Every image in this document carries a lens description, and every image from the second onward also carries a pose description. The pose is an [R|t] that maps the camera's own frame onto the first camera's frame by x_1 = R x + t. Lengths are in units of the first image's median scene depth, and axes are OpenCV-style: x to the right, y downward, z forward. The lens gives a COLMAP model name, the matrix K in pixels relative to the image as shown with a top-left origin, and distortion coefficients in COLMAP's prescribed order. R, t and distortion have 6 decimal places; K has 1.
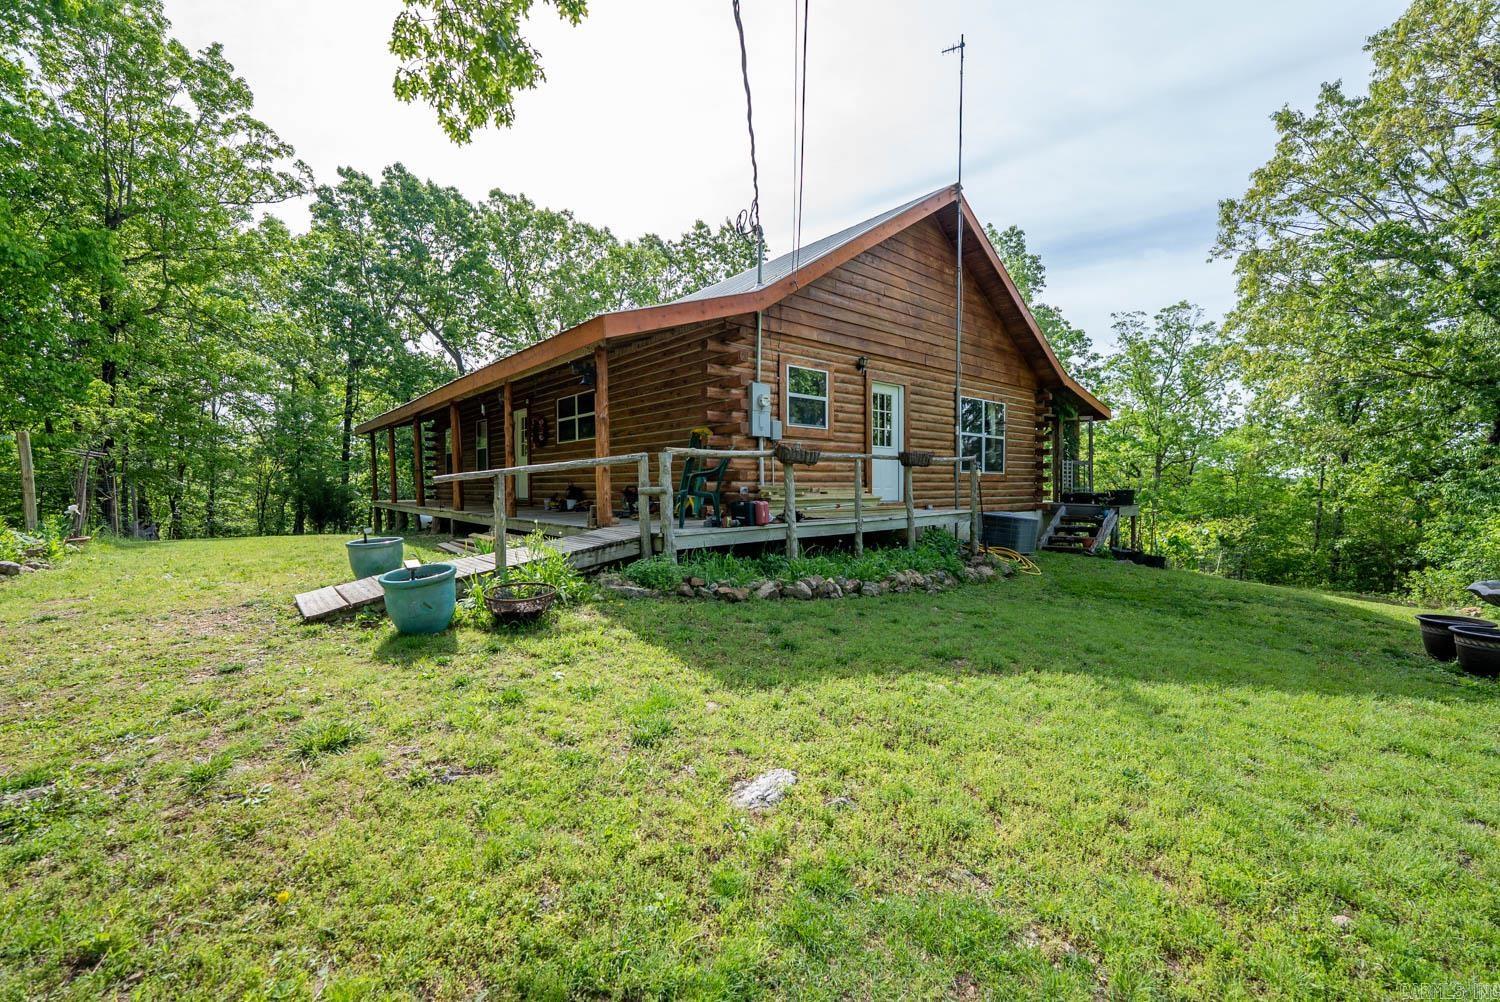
lens RADIAL K [[616.3, 0, 837.0], [0, 616.3, 500.3], [0, 0, 1]] dist [-0.028546, 0.000251]
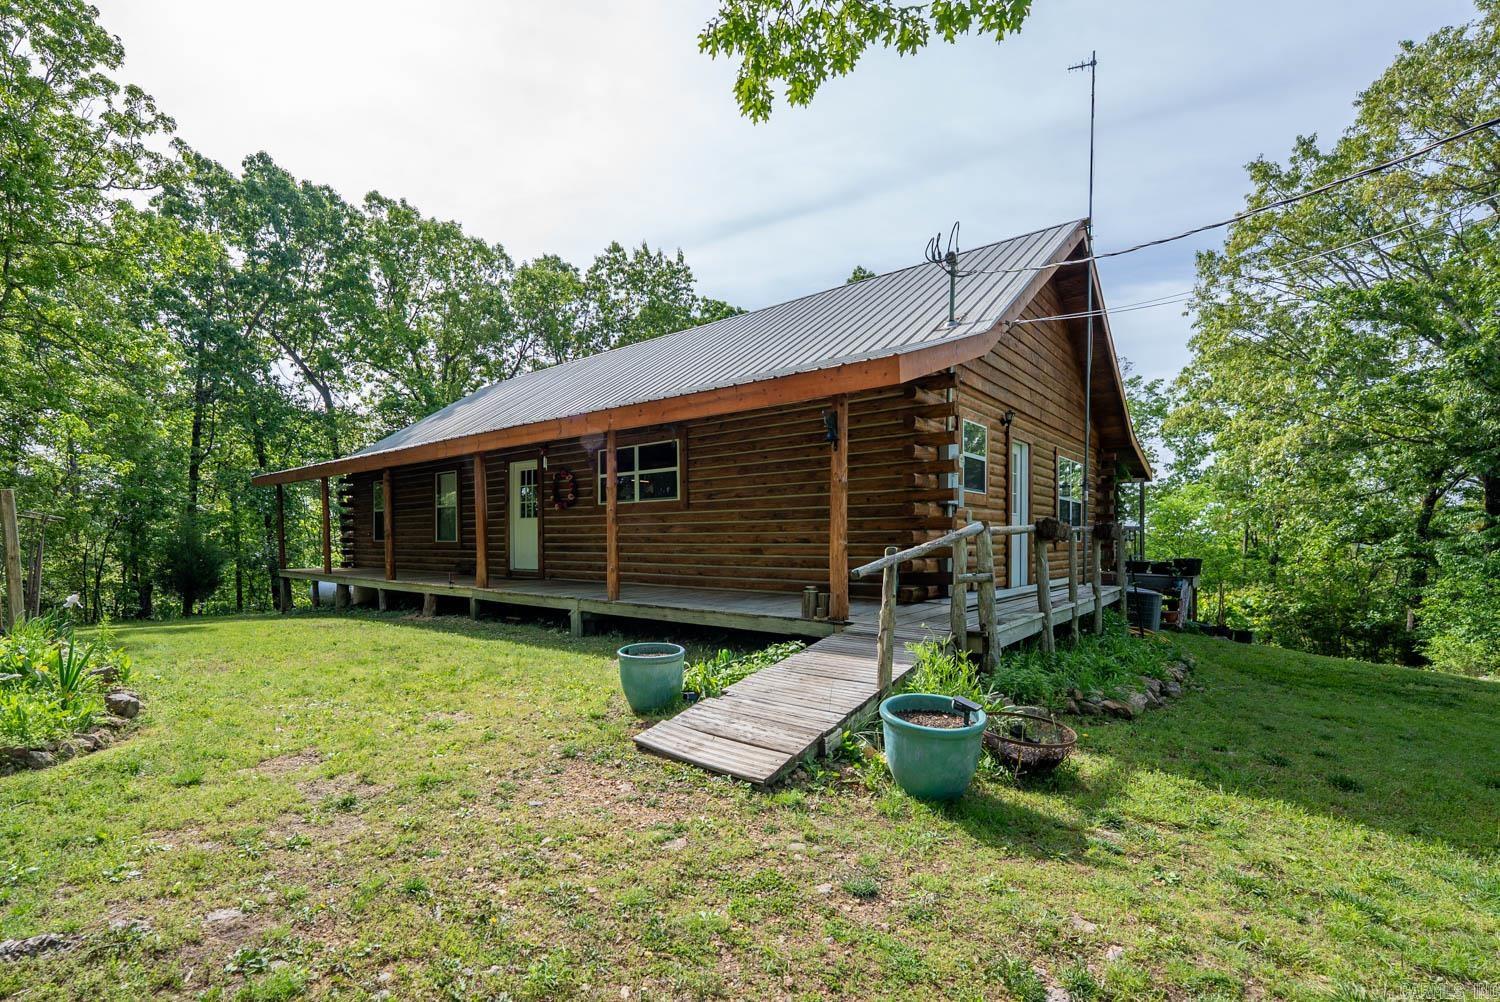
lens RADIAL K [[671.3, 0, 748.1], [0, 671.3, 553.4], [0, 0, 1]] dist [-0.026110, -0.000710]
pose [[0.993422, 0.000296, 0.114507, -0.196220], [0.000346, 0.999984, -0.005586, -0.012208], [-0.114507, 0.005588, 0.993407, 0.049007]]
